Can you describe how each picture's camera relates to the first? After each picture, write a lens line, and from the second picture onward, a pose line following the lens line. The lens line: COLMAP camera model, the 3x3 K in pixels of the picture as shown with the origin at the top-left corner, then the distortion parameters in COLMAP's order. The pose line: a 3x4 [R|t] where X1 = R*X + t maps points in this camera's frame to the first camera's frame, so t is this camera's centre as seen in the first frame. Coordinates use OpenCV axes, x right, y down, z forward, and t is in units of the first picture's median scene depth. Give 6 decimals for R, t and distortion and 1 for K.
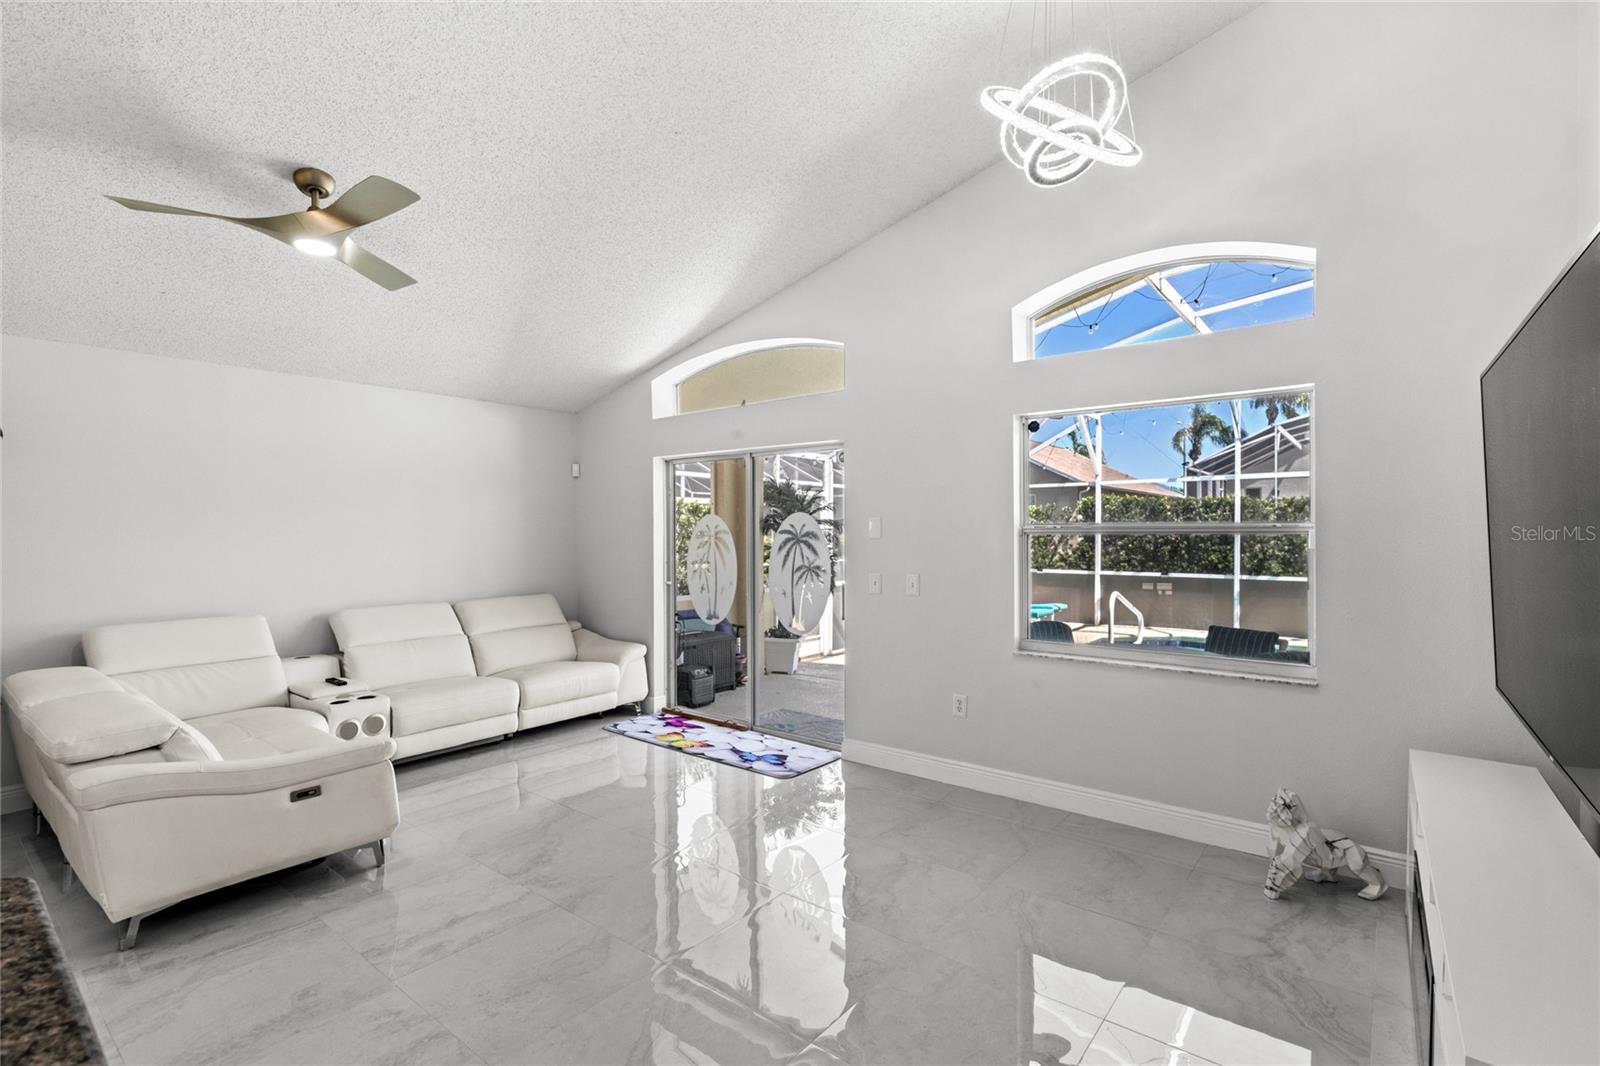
lens RADIAL K [[743.0, 0, 810.8], [0, 743.0, 530.8], [0, 0, 1]] dist [0.007344, -0.000291]
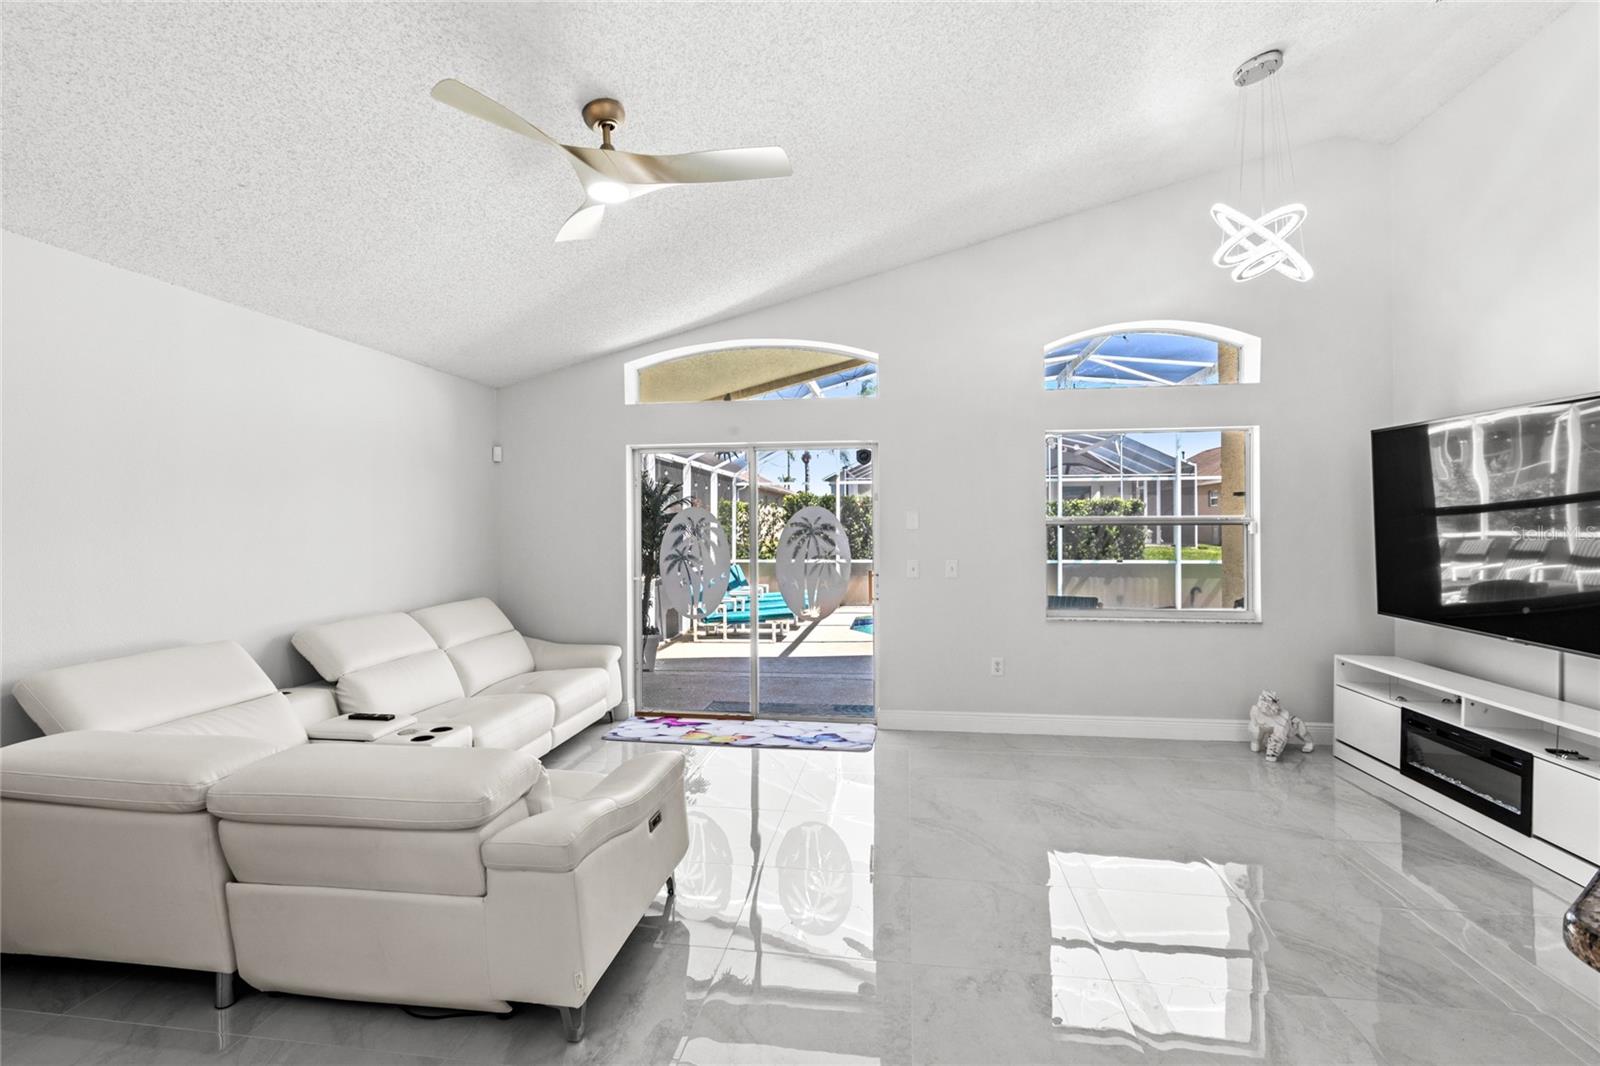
lens RADIAL K [[743.0, 0, 804.1], [0, 743.0, 527.6], [0, 0, 1]] dist [0.007344, -0.000291]
pose [[0.867412, -0.004446, 0.497571, -0.558733], [0.003228, 0.999989, 0.003309, 0.002524], [-0.497581, -0.001264, 0.867417, 0.087990]]
